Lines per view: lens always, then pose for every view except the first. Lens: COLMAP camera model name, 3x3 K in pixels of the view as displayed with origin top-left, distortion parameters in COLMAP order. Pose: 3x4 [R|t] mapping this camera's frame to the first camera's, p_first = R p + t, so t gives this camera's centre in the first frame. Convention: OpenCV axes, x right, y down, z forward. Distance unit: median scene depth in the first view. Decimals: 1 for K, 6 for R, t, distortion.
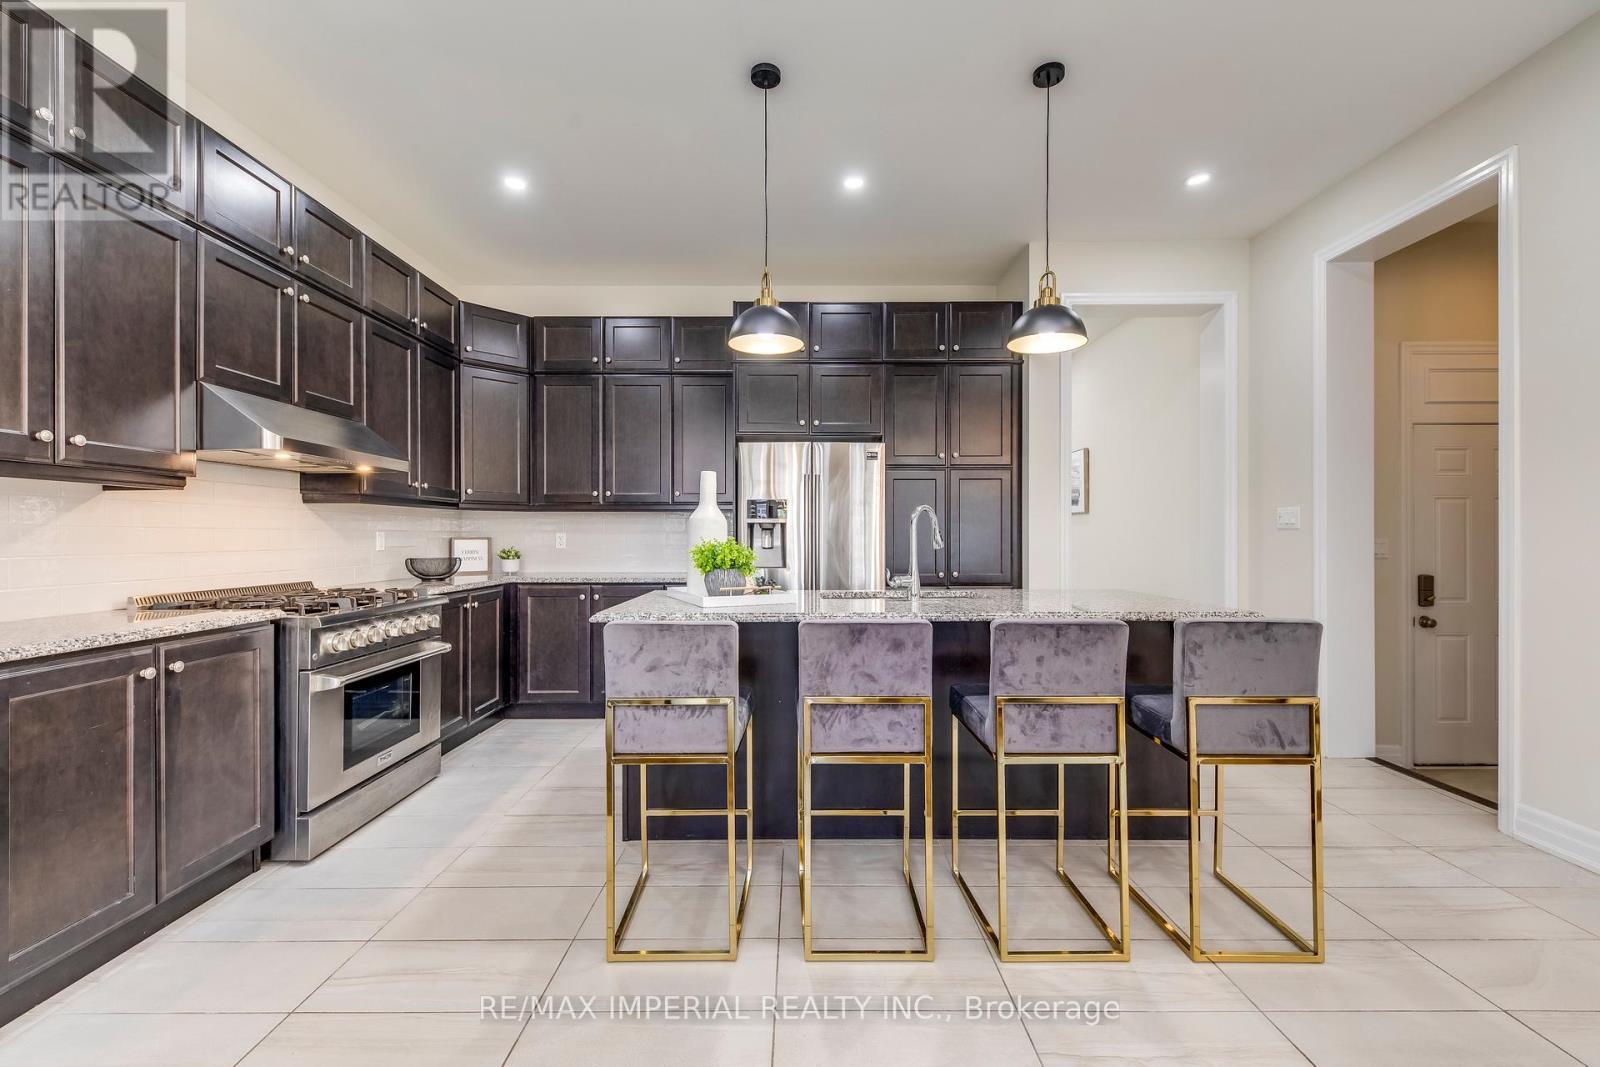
lens RADIAL K [[683.4, 0, 800.0], [0, 683.4, 533.5], [0, 0, 1]] dist [0.003817, -0.000182]
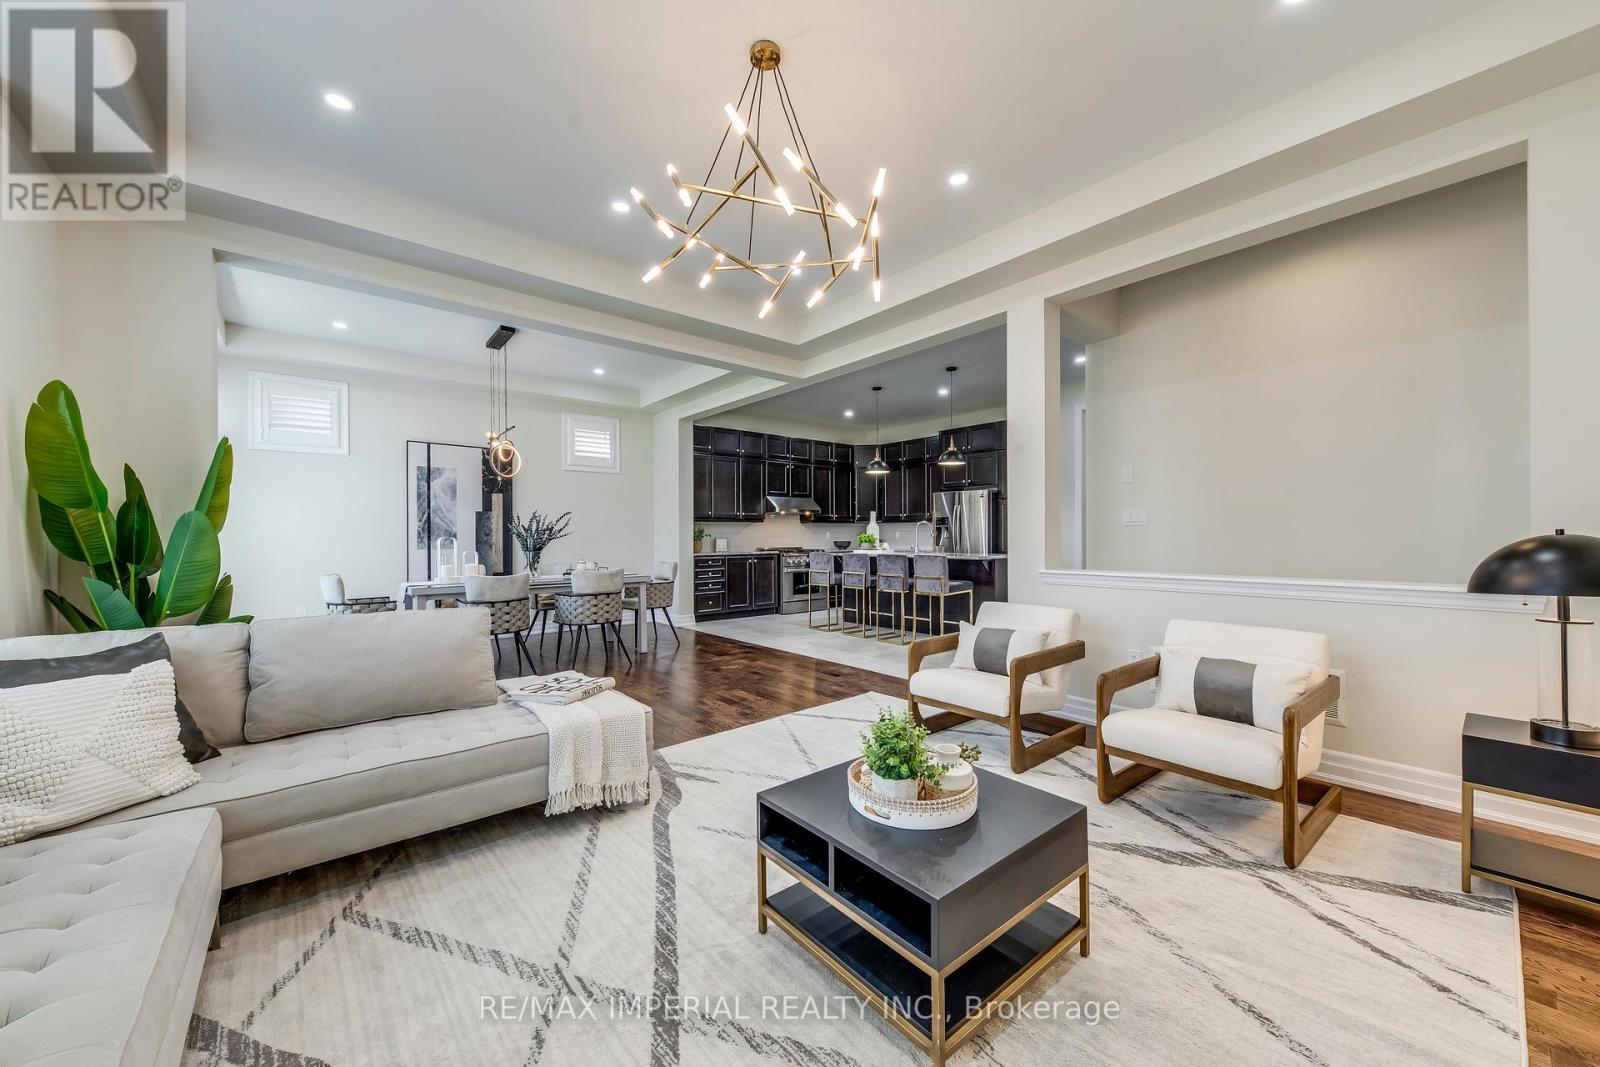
lens RADIAL K [[585.3, 0, 793.3], [0, 585.3, 533.3], [0, 0, 1]] dist [0.013309, -0.005462]
pose [[0.633444, -0.008284, -0.773744, 1.983624], [0.008936, 0.999954, -0.003390, 0.016830], [0.773737, -0.004767, 0.633489, -1.129081]]
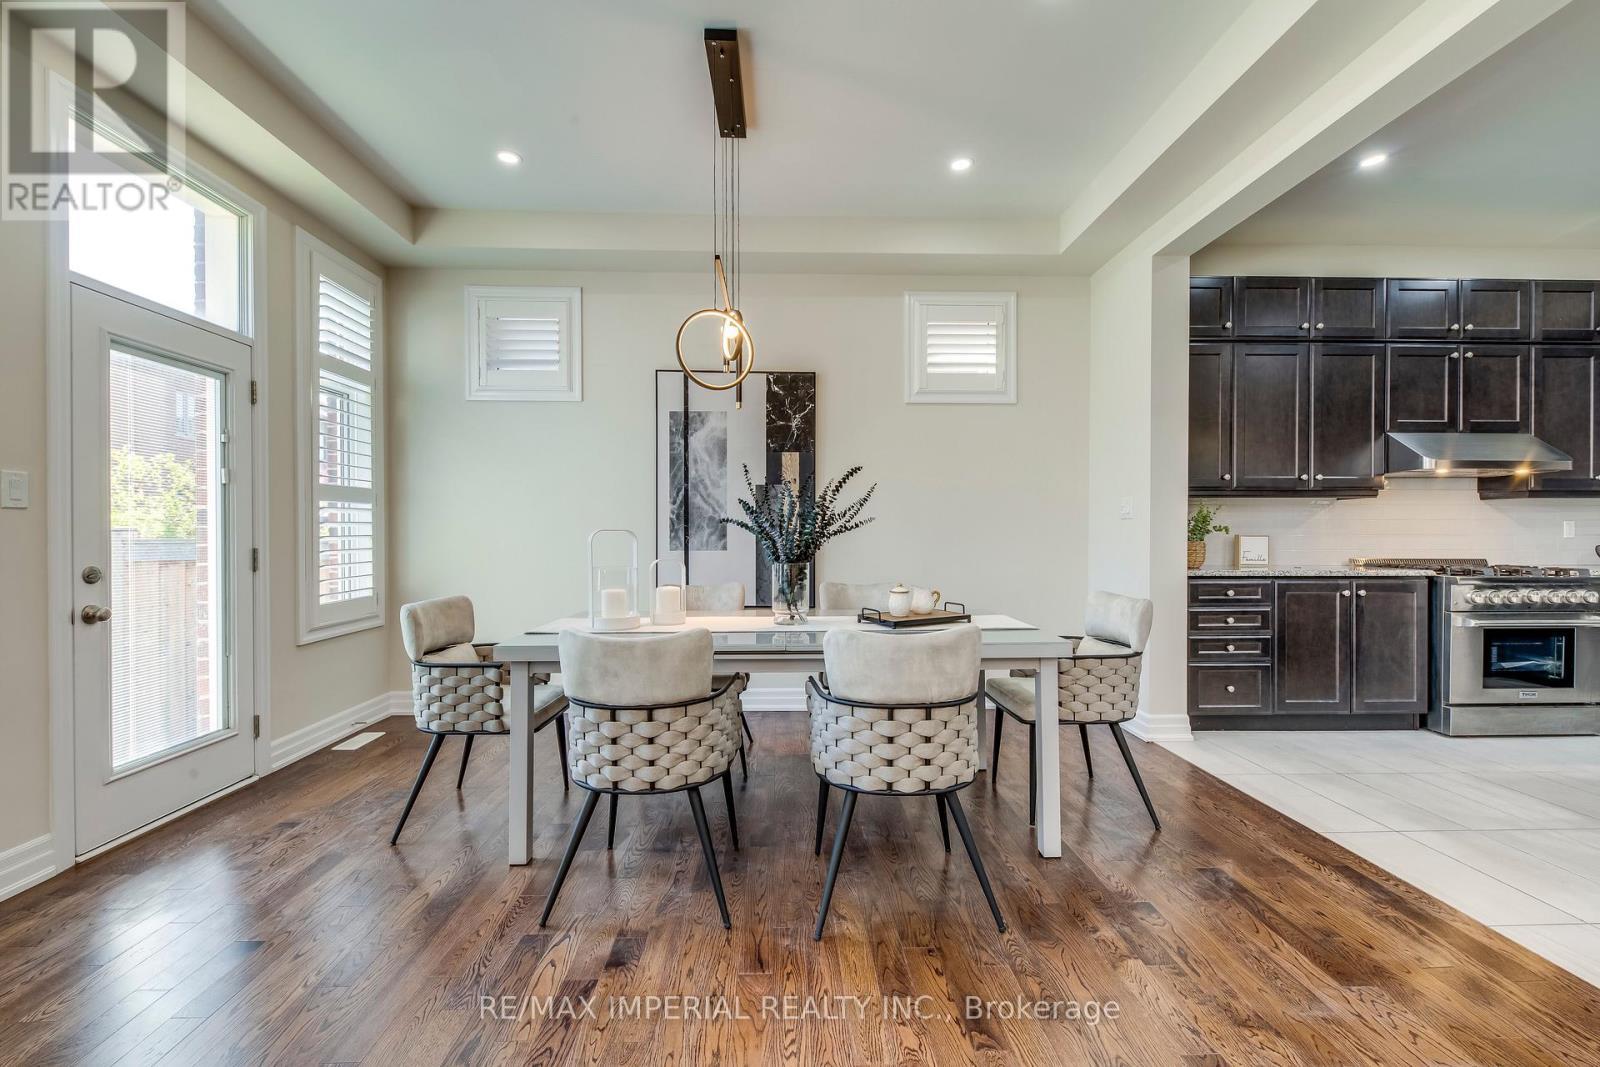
lens RADIAL K [[655.6, 0, 798.1], [0, 655.6, 536.0], [0, 0, 1]] dist [0.018553, -0.008579]
pose [[0.027782, 0.006382, -0.999594, 0.715983], [0.003721, 0.999972, 0.006488, 0.017057], [0.999607, -0.003900, 0.027758, -0.496117]]
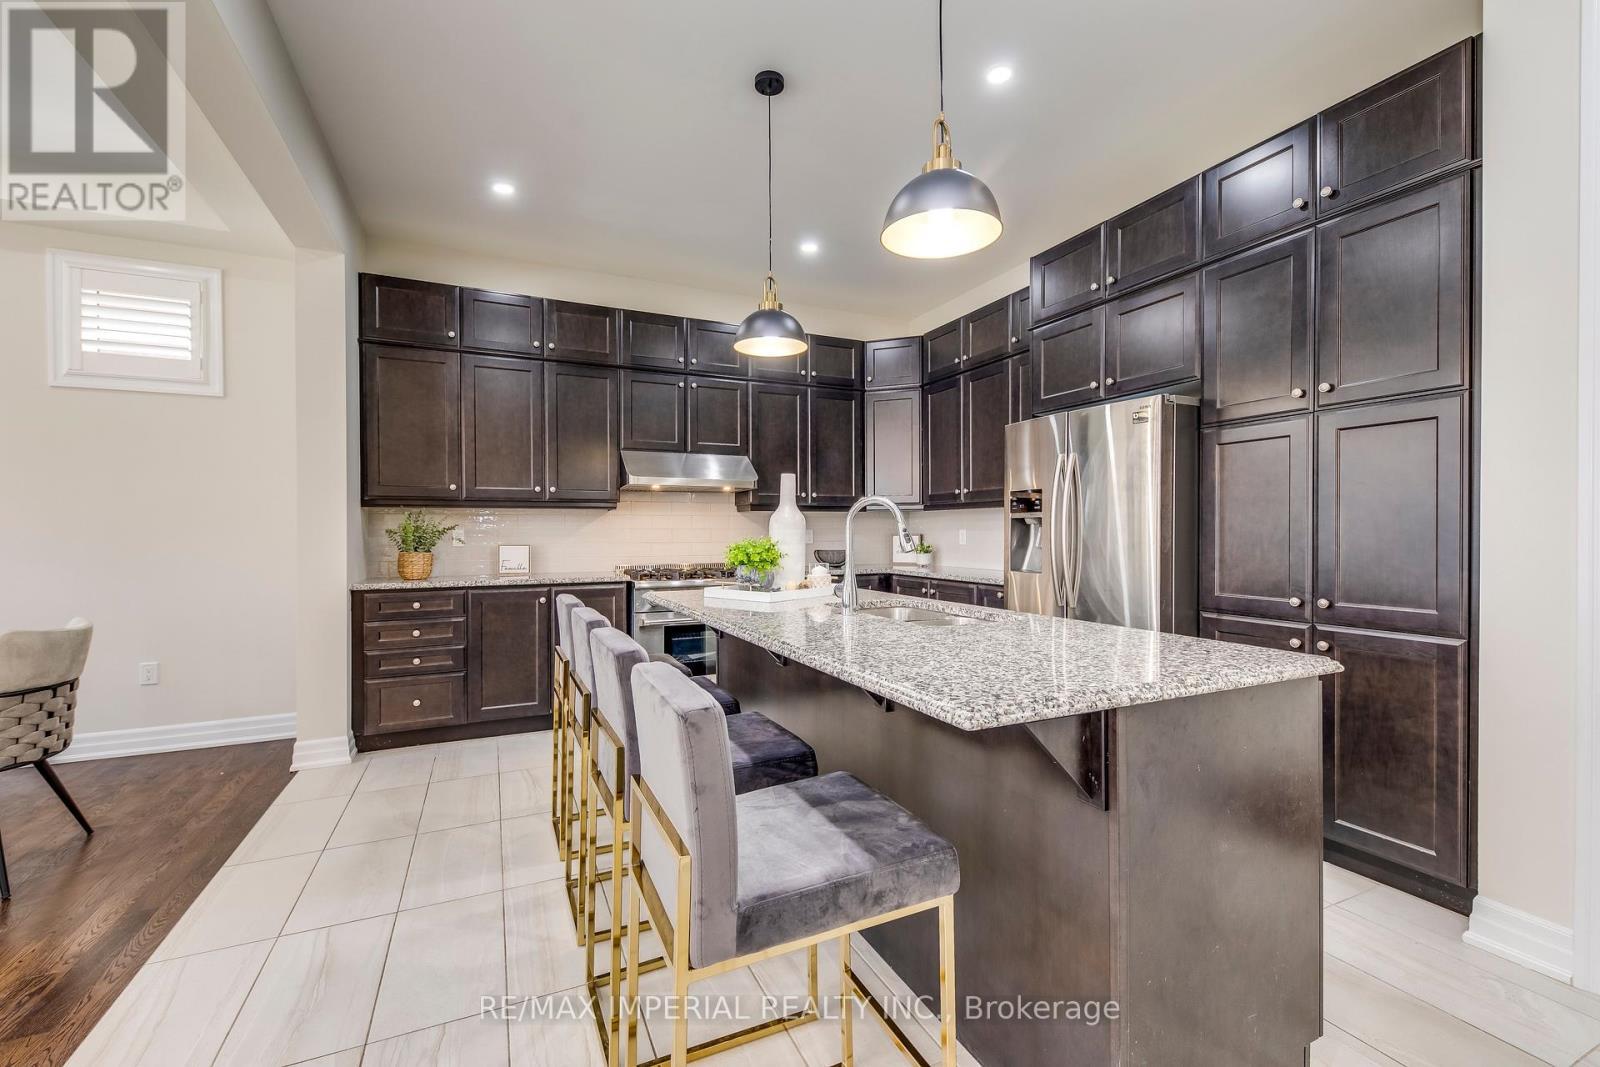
lens RADIAL K [[670.3, 0, 795.8], [0, 670.3, 532.9], [0, 0, 1]] dist [0.017687, -0.006337]
pose [[0.417046, 0.002220, -0.908882, 0.969036], [0.005964, 0.999969, 0.005179, -0.005035], [0.908866, -0.007581, 0.417020, 0.673028]]
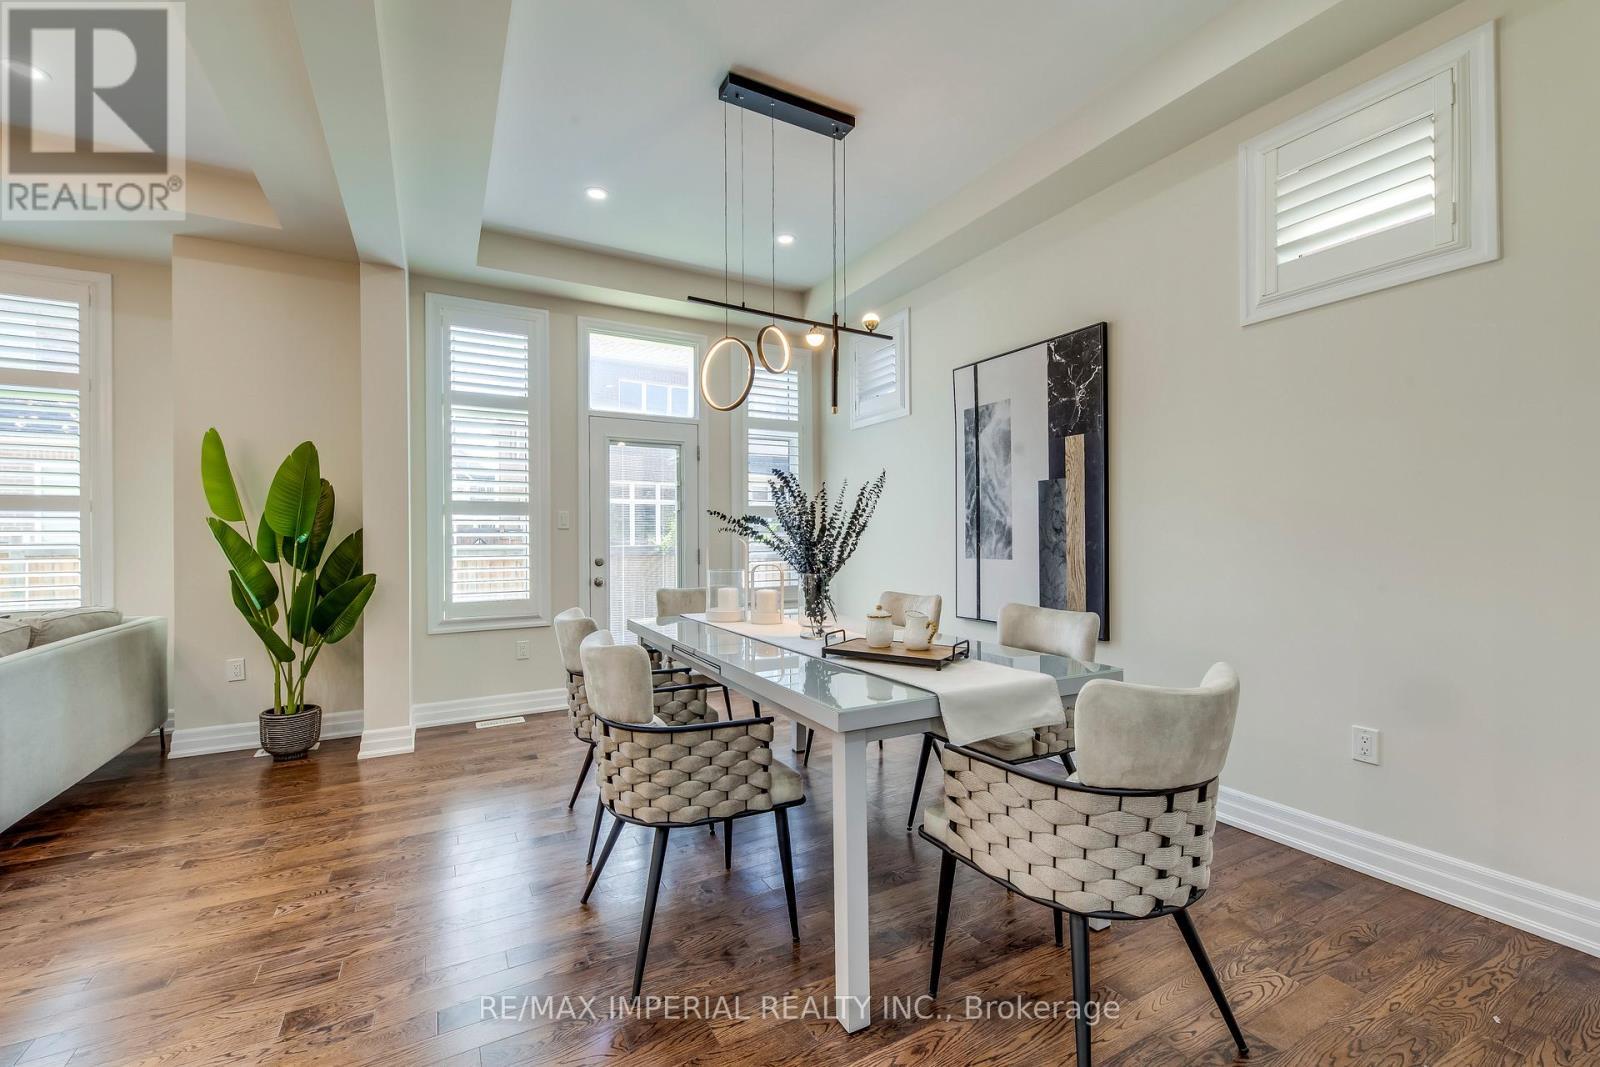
lens RADIAL K [[655.6, 0, 798.1], [0, 655.6, 536.0], [0, 0, 1]] dist [0.018553, -0.008579]
pose [[-0.877691, 0.003609, -0.479213, 0.131778], [0.006719, 0.999966, -0.004774, 0.015573], [0.479179, -0.007410, -0.877686, 0.422045]]
